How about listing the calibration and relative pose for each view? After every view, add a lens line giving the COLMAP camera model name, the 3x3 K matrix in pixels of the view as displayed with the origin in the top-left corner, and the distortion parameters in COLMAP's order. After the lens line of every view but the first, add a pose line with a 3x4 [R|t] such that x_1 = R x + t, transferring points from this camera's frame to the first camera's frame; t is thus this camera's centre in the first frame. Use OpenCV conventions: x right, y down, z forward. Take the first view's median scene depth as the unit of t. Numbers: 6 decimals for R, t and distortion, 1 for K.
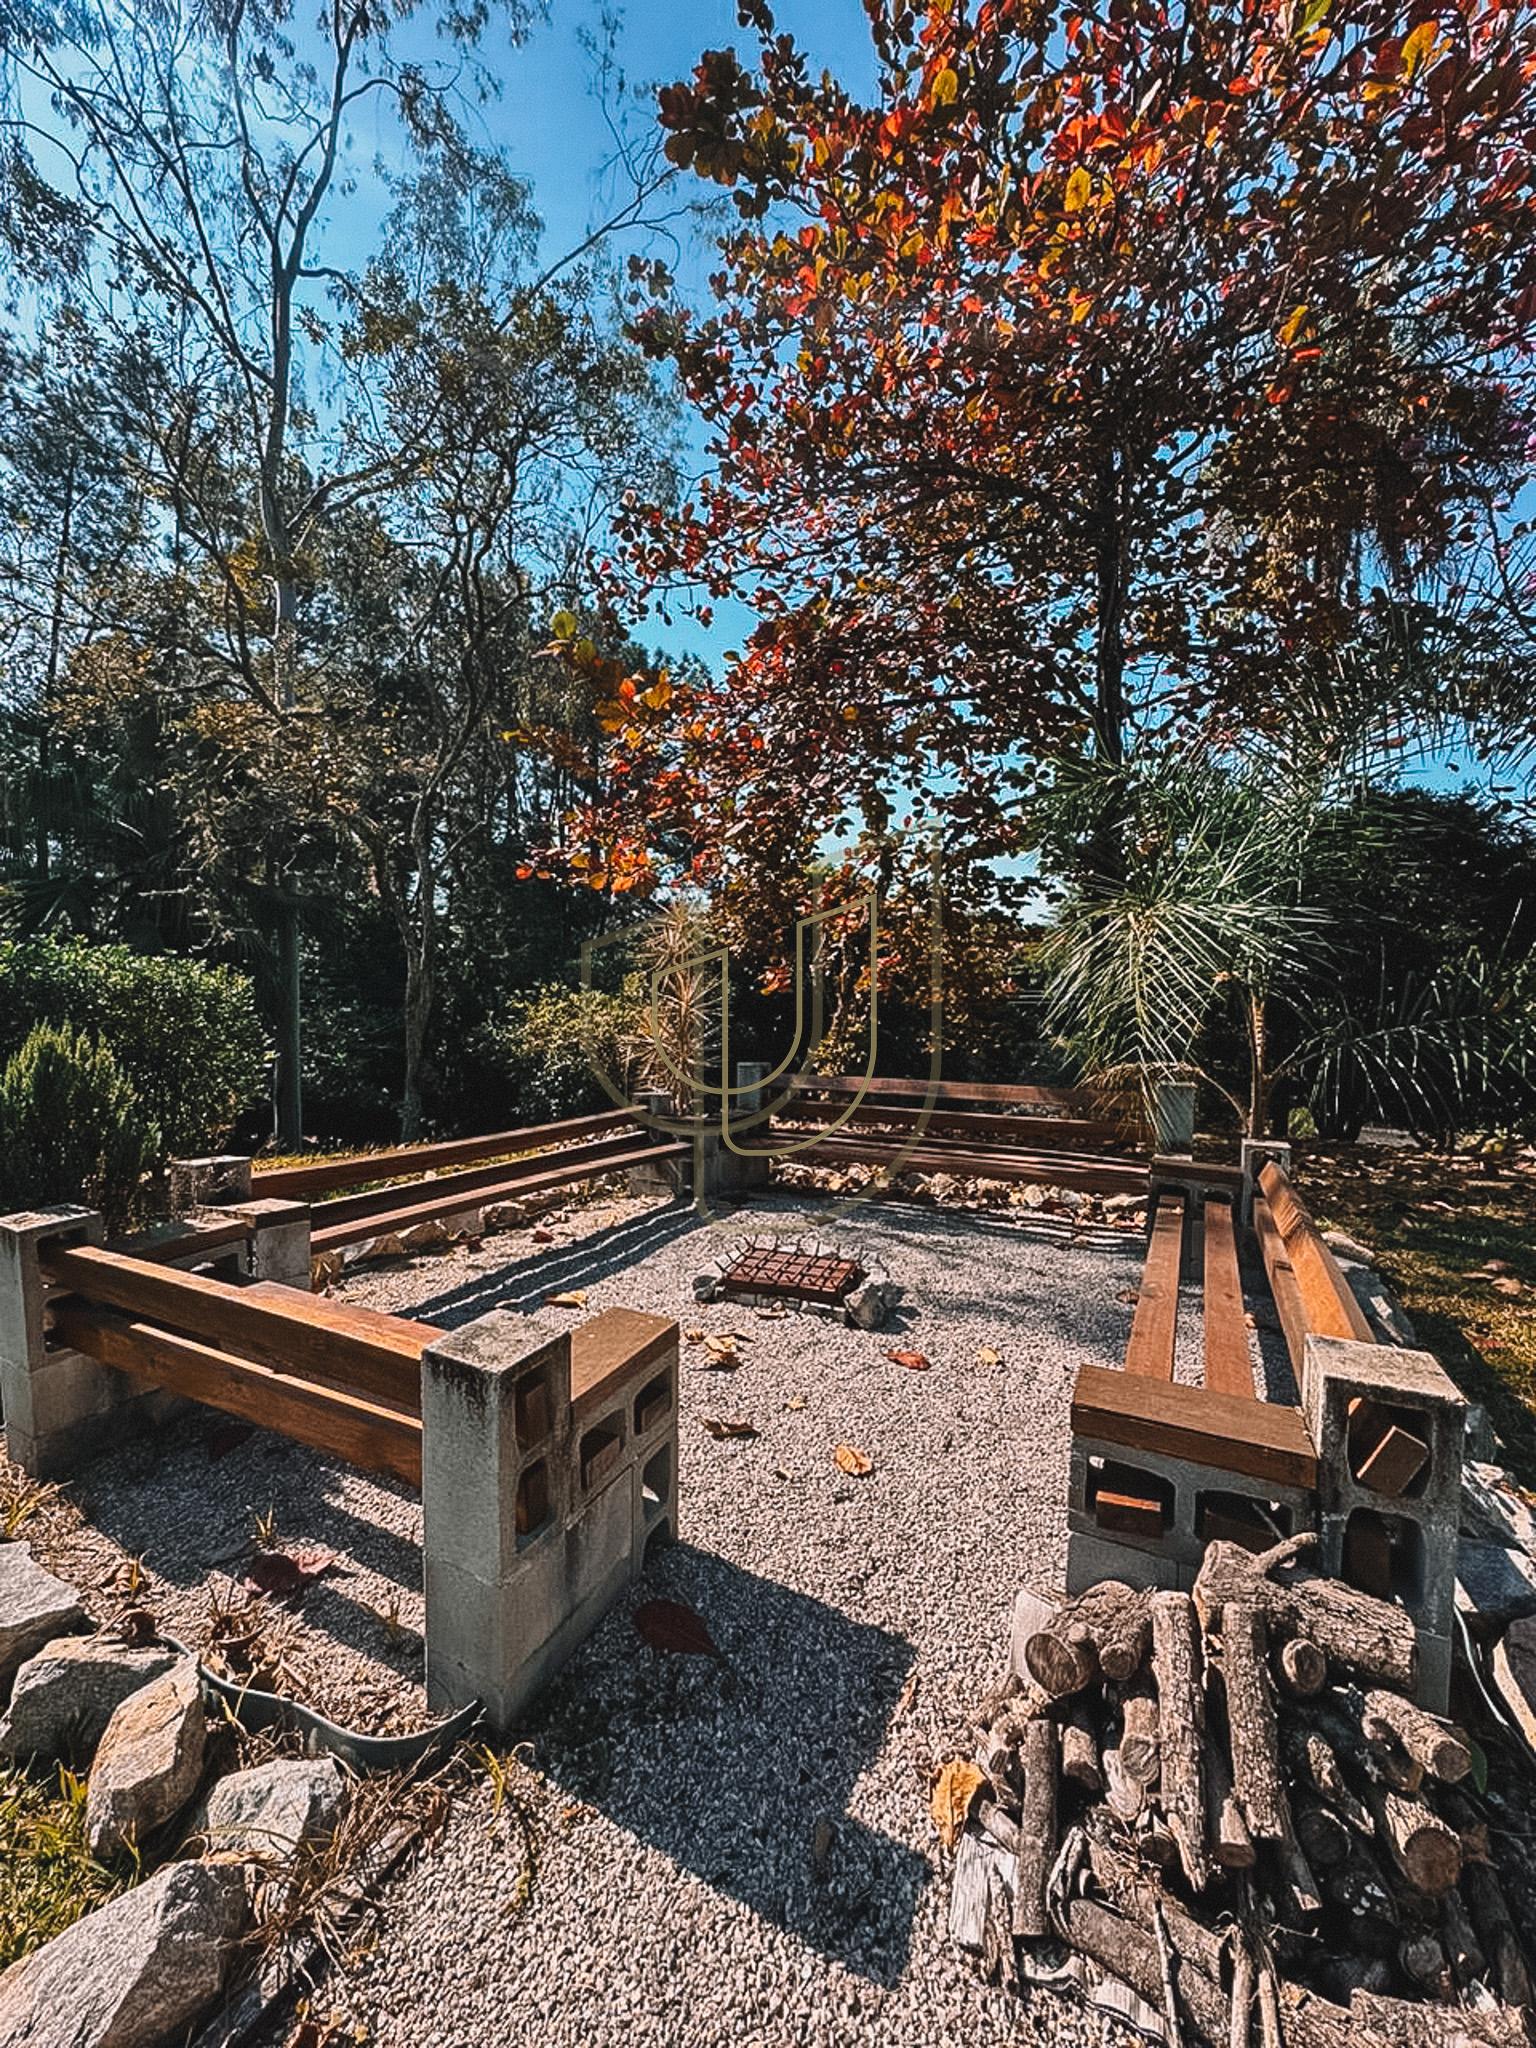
lens RADIAL K [[828.2, 0, 768.0], [0, 828.2, 1024.0], [0, 0, 1]] dist [-0.012074, 0.000076]
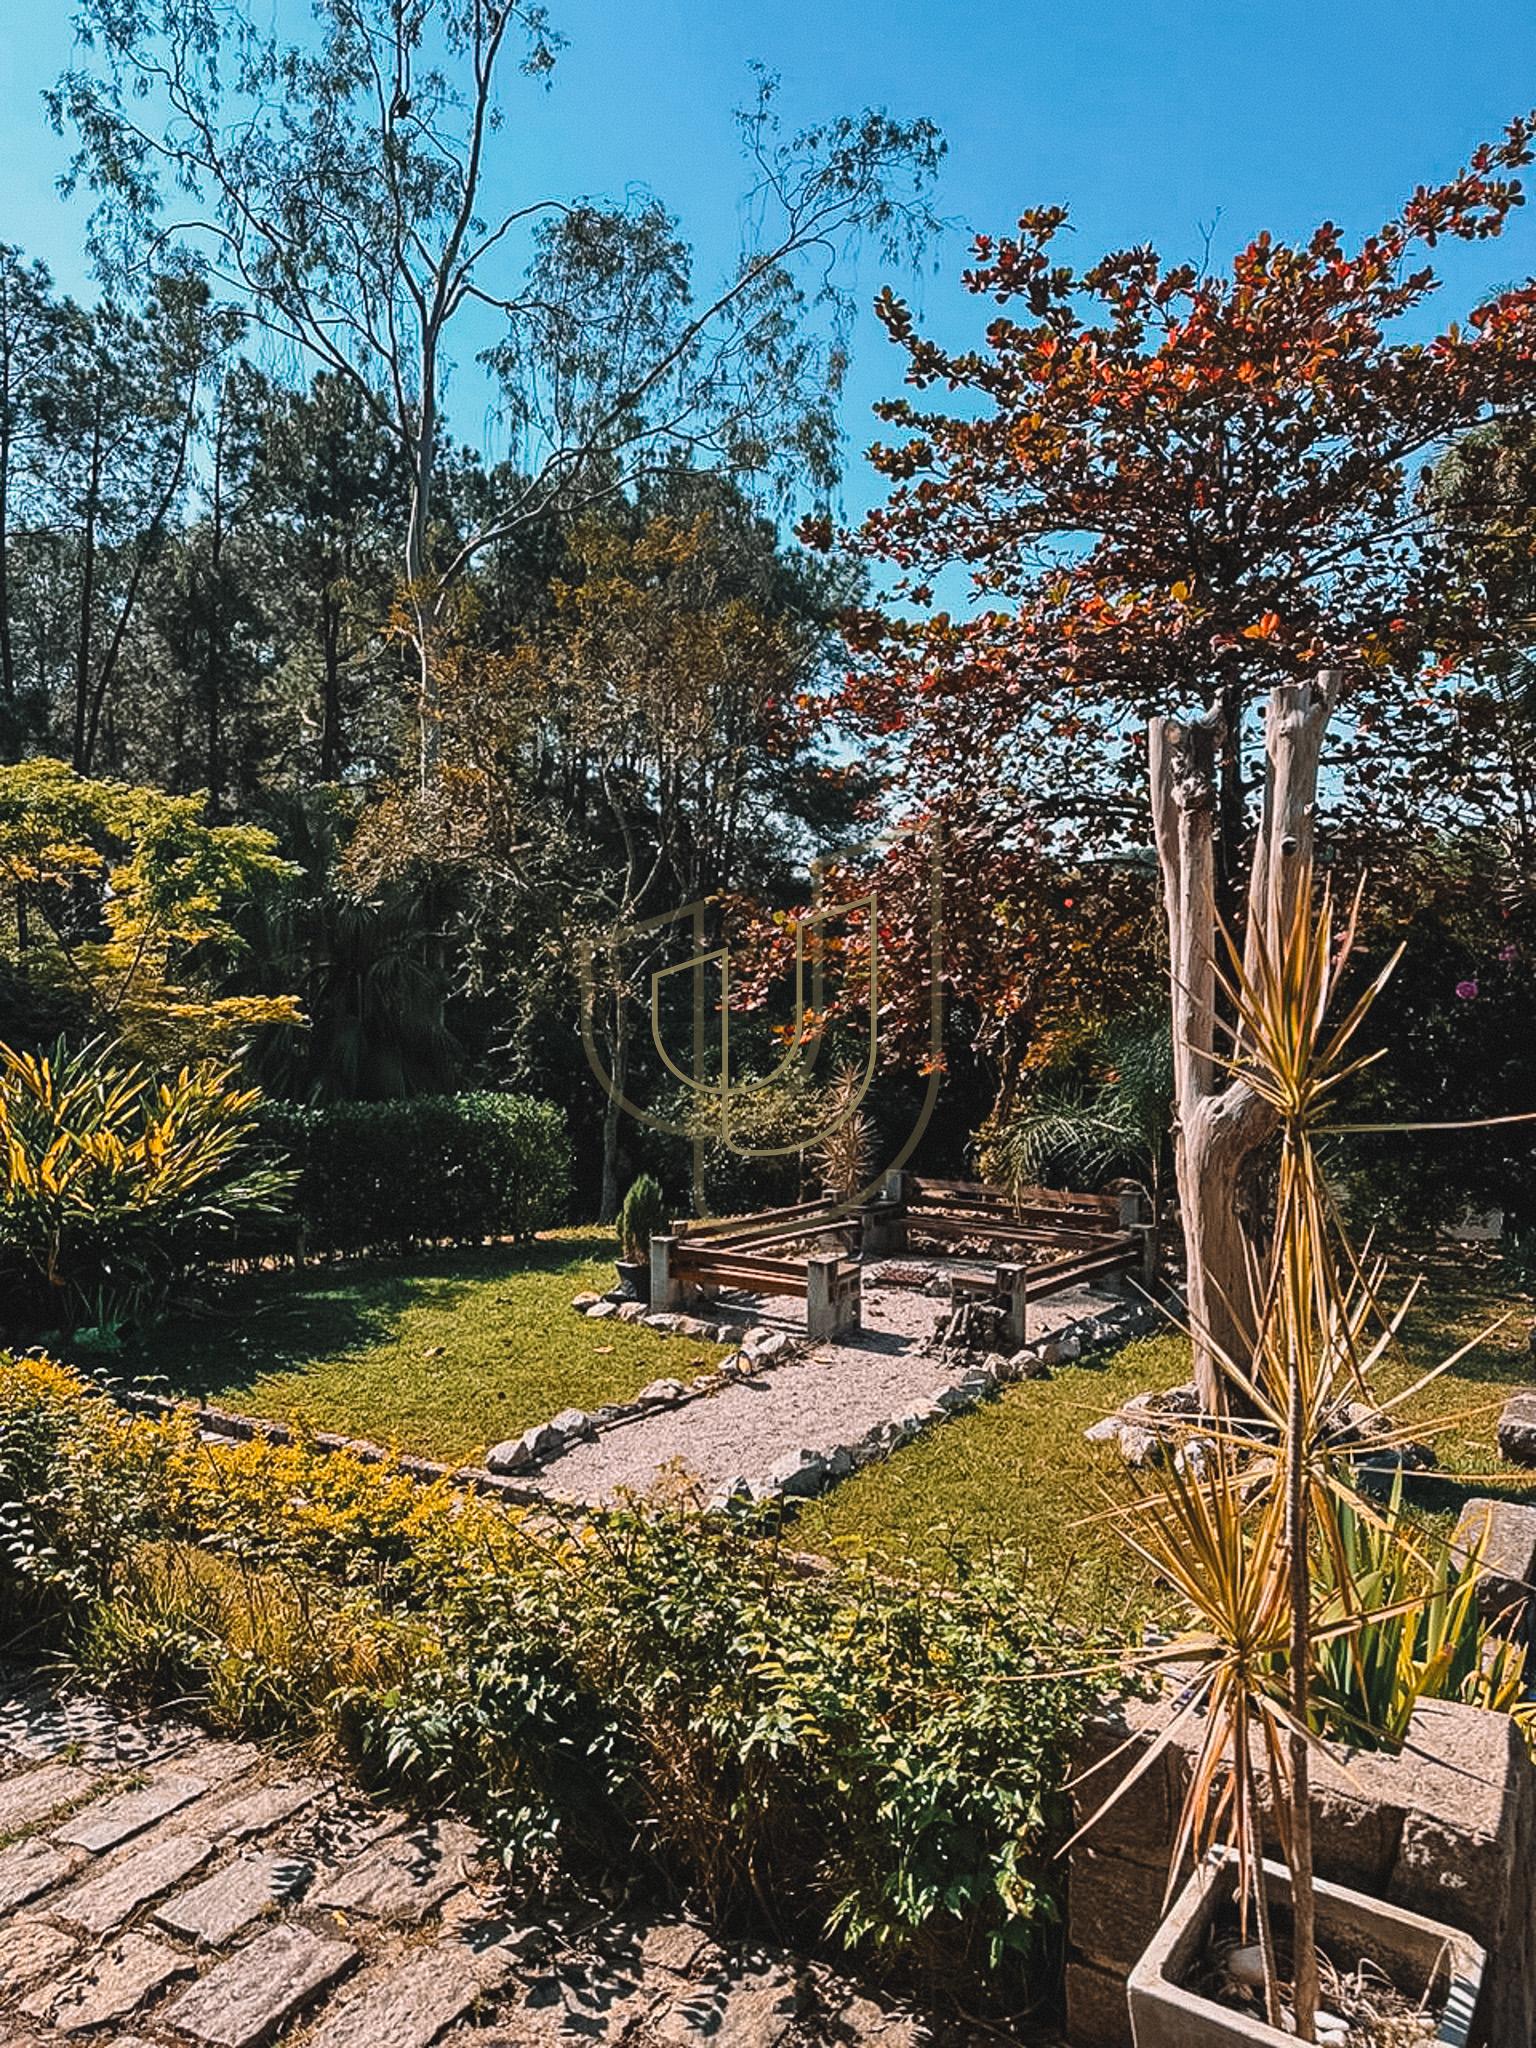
lens RADIAL K [[828.2, 0, 768.0], [0, 828.2, 1024.0], [0, 0, 1]] dist [-0.012074, 0.000076]
pose [[0.981291, -0.014881, -0.191954, 0.104243], [-0.003557, 0.995437, -0.095351, -0.174388], [0.192497, 0.094250, 0.976761, -1.364471]]
